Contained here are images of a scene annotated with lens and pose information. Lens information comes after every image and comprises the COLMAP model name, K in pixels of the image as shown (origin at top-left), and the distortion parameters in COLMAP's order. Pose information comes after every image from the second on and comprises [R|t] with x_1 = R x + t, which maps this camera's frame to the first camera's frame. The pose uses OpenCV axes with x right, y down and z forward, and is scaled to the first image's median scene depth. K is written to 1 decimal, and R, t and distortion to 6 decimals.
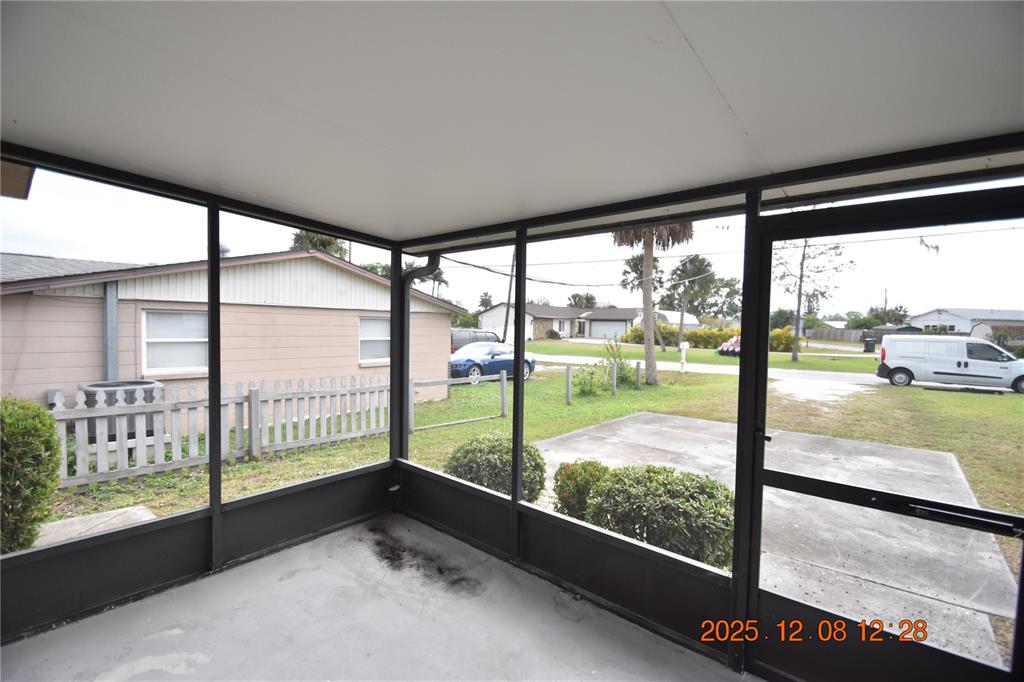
lens RADIAL K [[456.5, 0, 510.9], [0, 456.5, 344.1], [0, 0, 1]] dist [-0.000367, -0.000667]
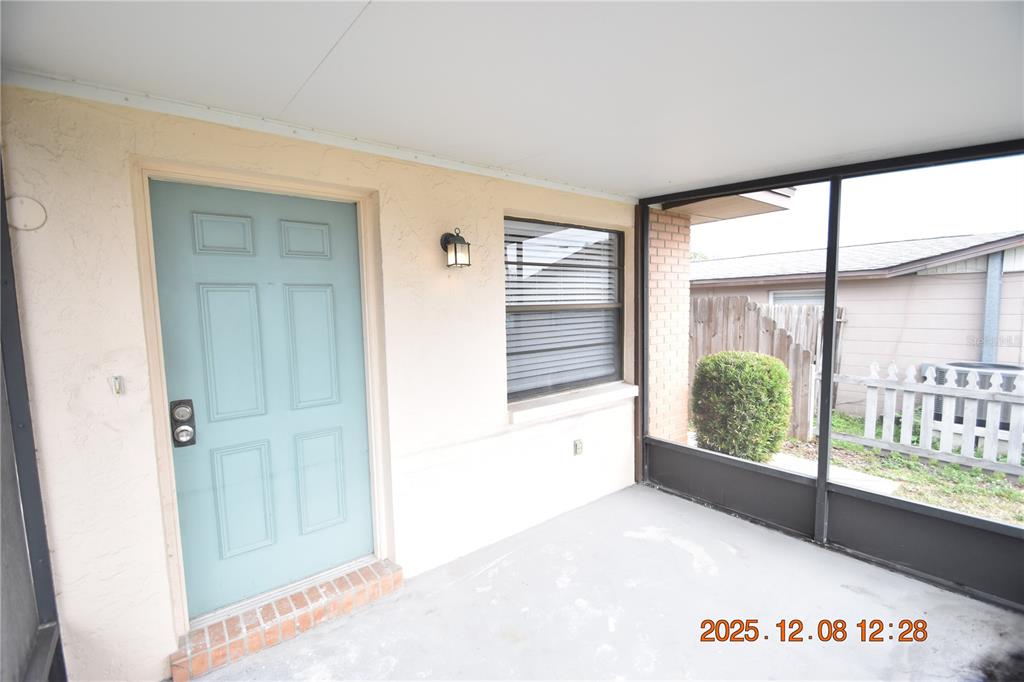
lens RADIAL K [[453.9, 0, 511.4], [0, 453.9, 356.9], [0, 0, 1]] dist [-0.001020, -0.000361]
pose [[-0.181262, 0.095136, -0.978822, 0.233706], [-0.020025, 0.994746, 0.100392, -0.003147], [0.983231, 0.037798, -0.178405, 0.265015]]
